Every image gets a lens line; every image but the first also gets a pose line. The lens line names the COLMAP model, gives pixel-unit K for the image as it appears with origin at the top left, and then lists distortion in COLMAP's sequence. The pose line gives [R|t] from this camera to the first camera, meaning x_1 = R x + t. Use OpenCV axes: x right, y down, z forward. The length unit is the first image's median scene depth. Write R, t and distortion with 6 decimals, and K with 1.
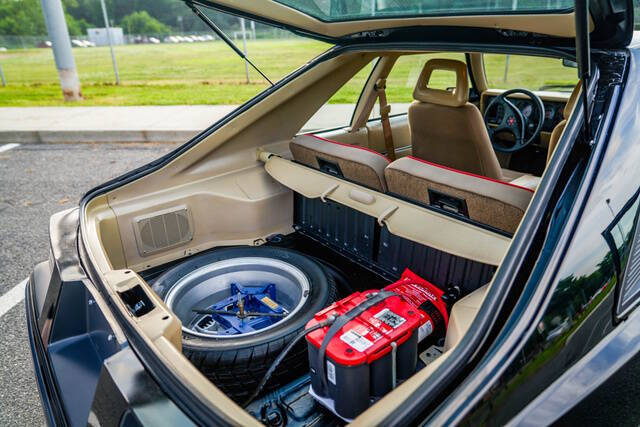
lens RADIAL K [[459.6, 0, 313.4], [0, 459.6, 213.9], [0, 0, 1]] dist [0.009473, 0.003134]
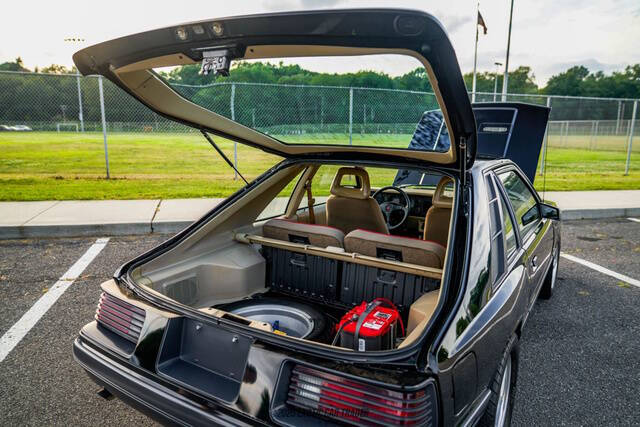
lens RADIAL K [[480.8, 0, 320.0], [0, 480.8, 213.5], [0, 0, 1]] dist [0.000243, 0.001134]
pose [[0.936349, -0.018707, 0.350572, -0.340485], [0.088654, 0.978816, -0.184555, 0.079785], [-0.339693, 0.203887, 0.918171, -0.338356]]
